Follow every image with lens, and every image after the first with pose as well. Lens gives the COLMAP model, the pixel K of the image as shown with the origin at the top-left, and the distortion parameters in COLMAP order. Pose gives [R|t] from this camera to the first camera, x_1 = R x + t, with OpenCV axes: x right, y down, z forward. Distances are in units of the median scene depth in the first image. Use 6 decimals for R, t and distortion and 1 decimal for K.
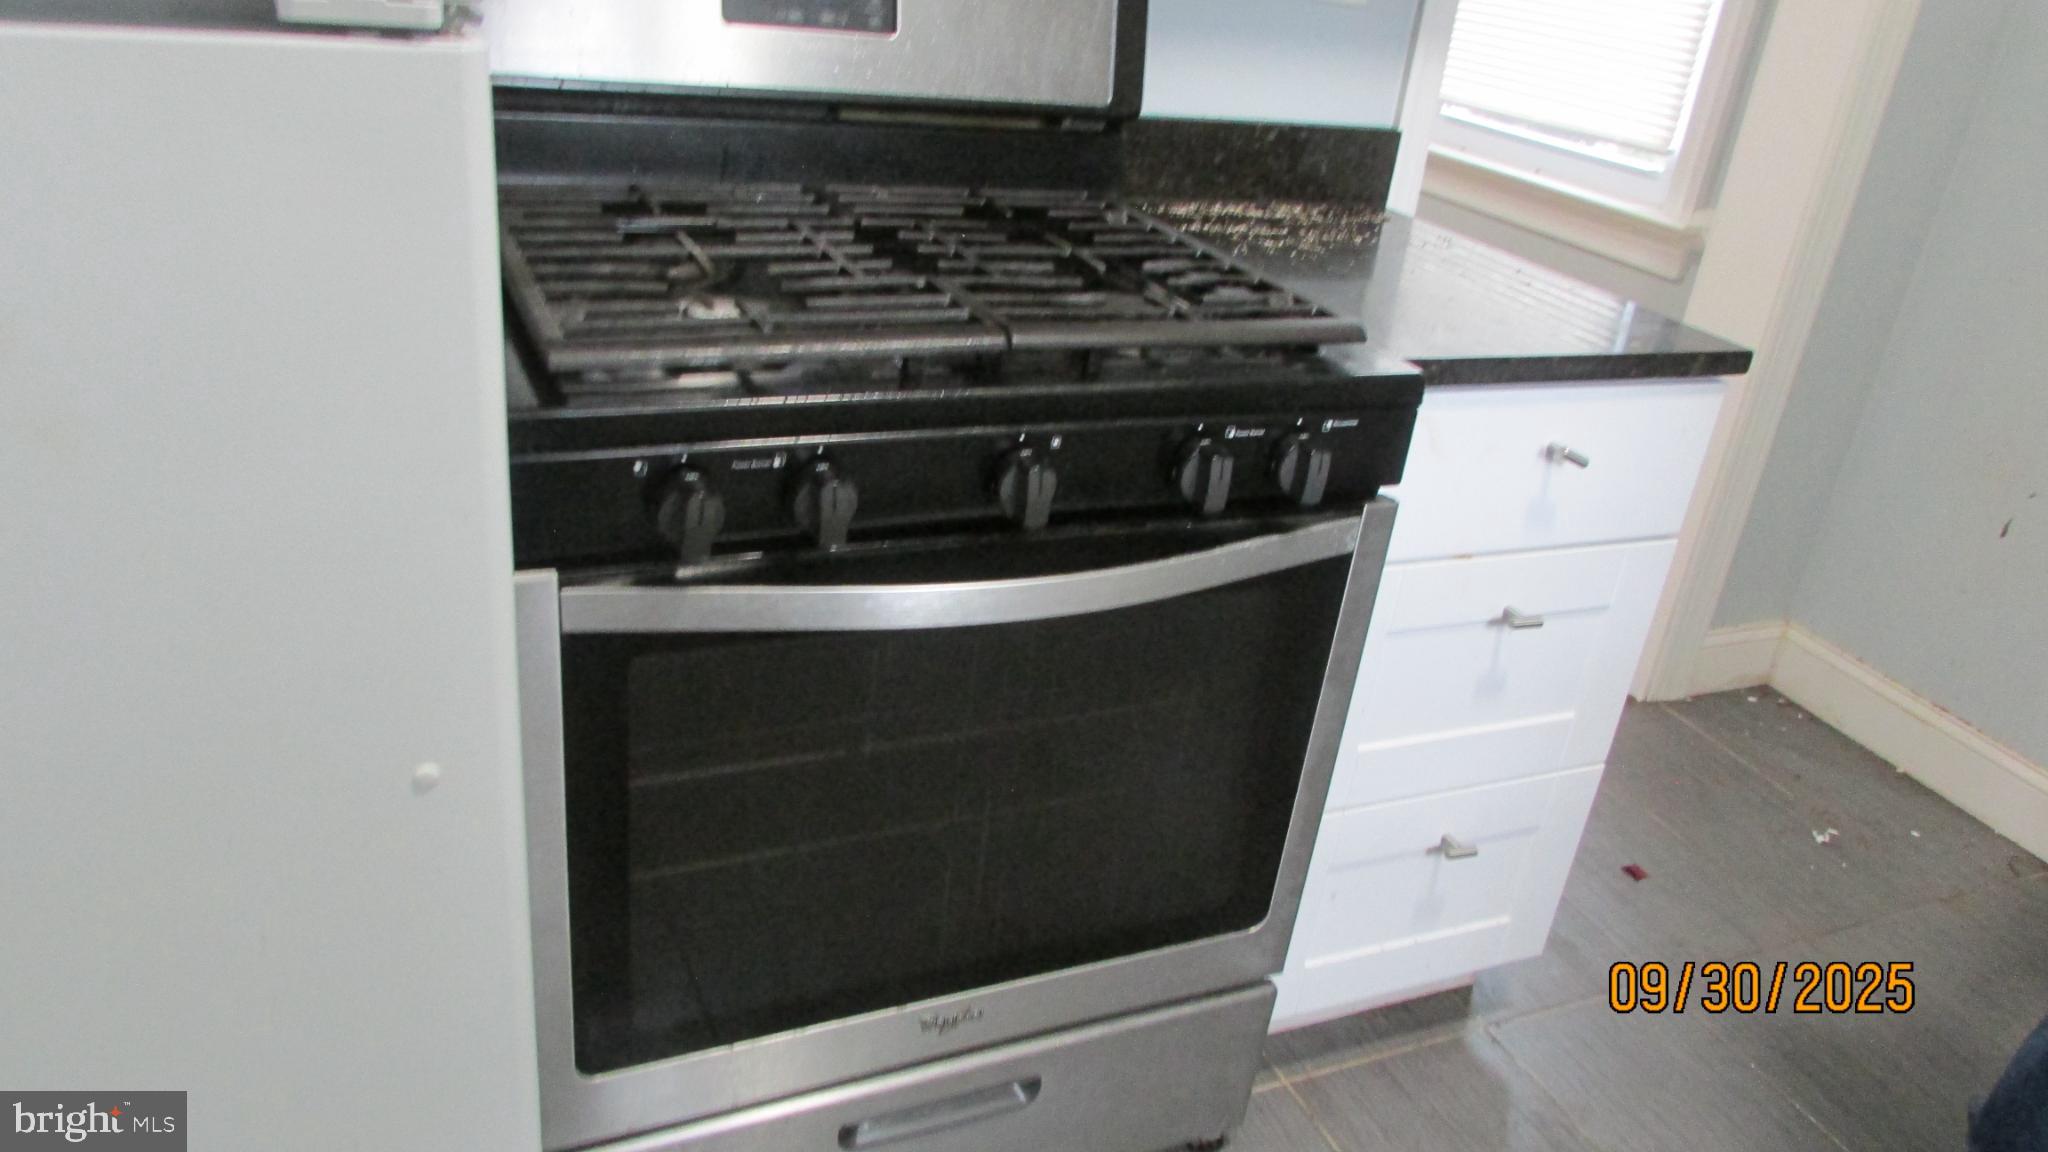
lens RADIAL K [[1482.3, 0, 1024.0], [0, 1482.3, 576.0], [0, 0, 1]] dist [-0.020730, 0.005109]
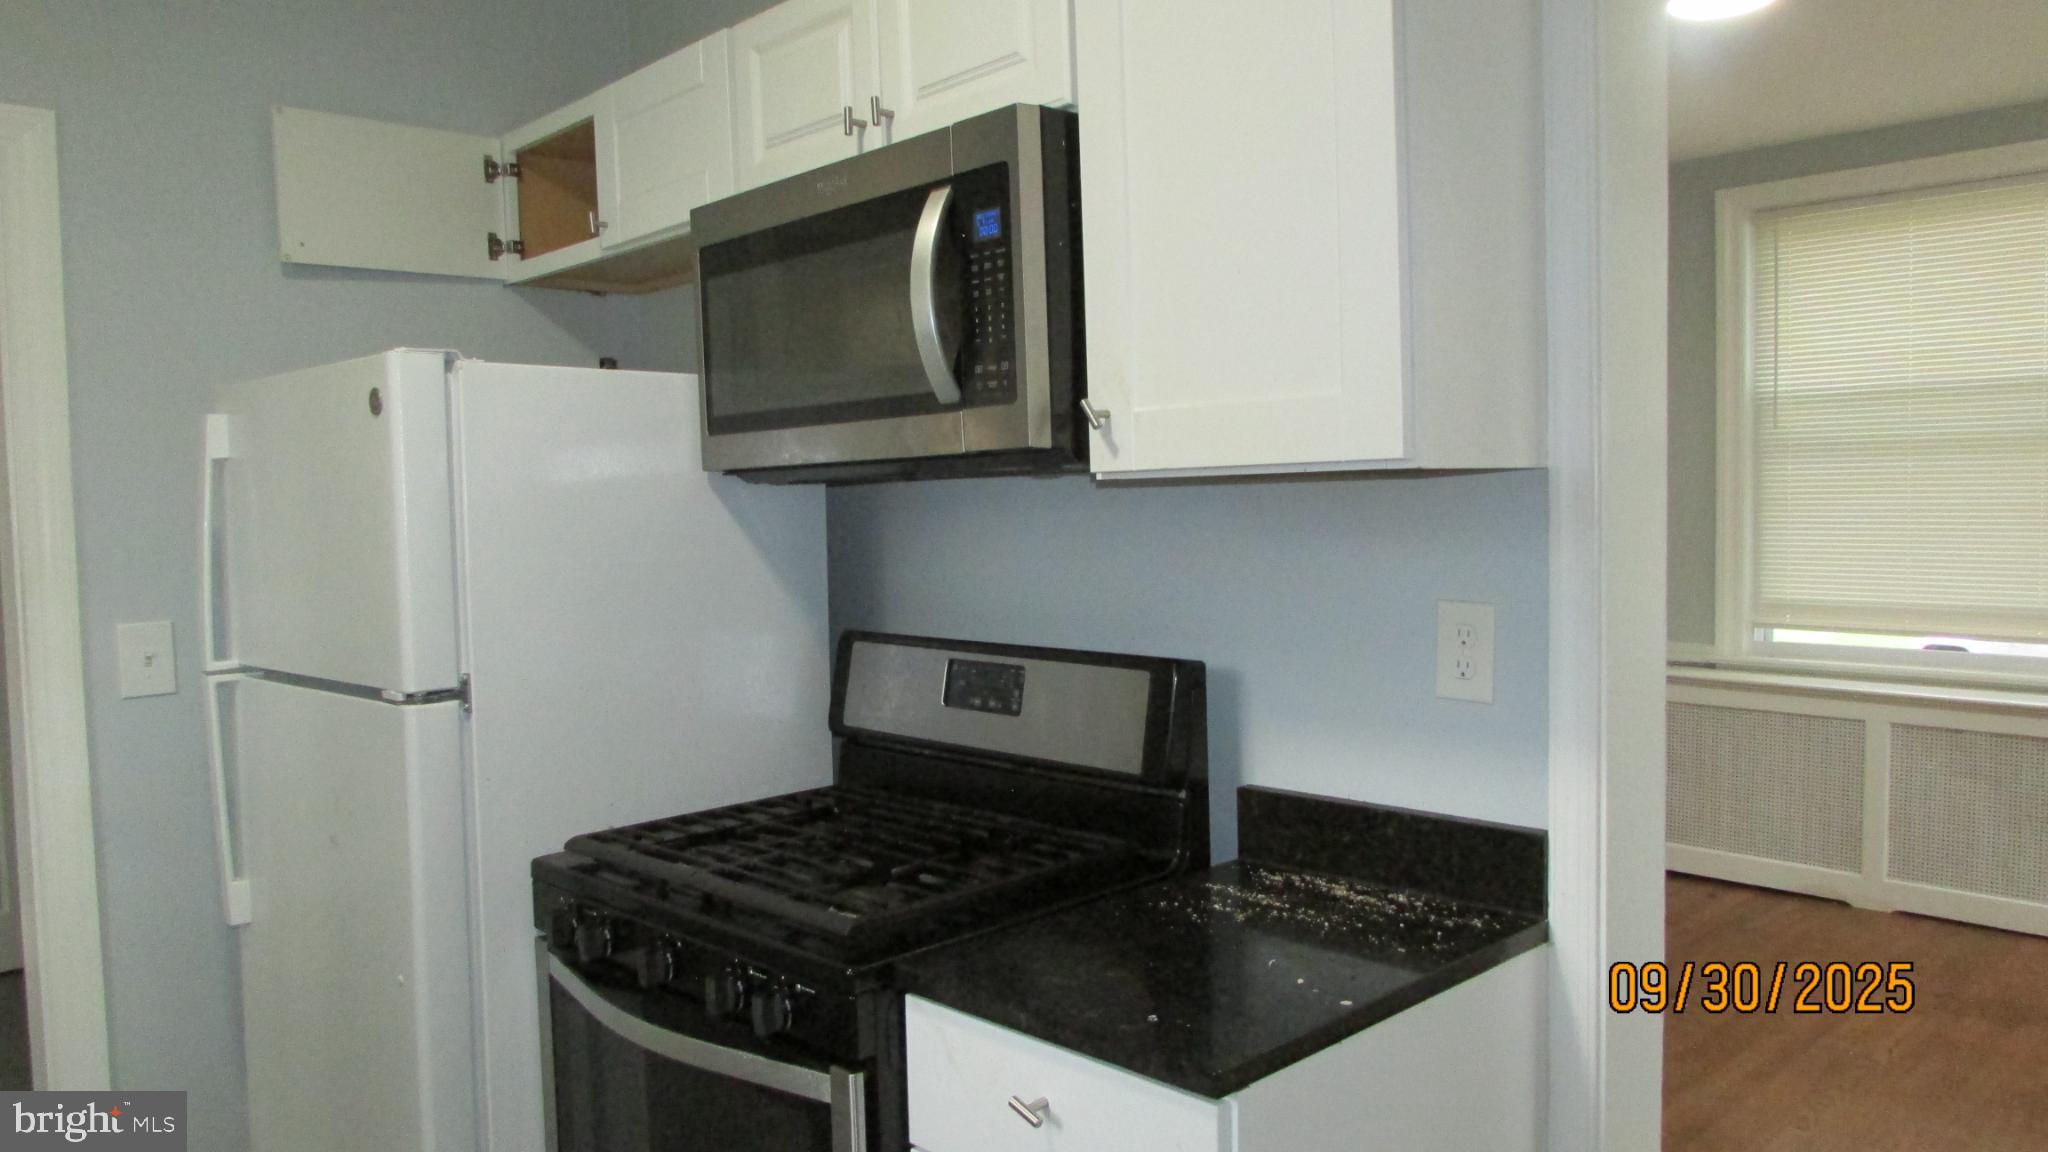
lens RADIAL K [[1482.3, 0, 1024.0], [0, 1482.3, 576.0], [0, 0, 1]] dist [-0.020730, 0.005109]
pose [[0.309921, -0.078213, -0.947540, 1.328181], [-0.345213, 0.919339, -0.188797, -0.220426], [0.885876, 0.385615, 0.257922, 0.570568]]
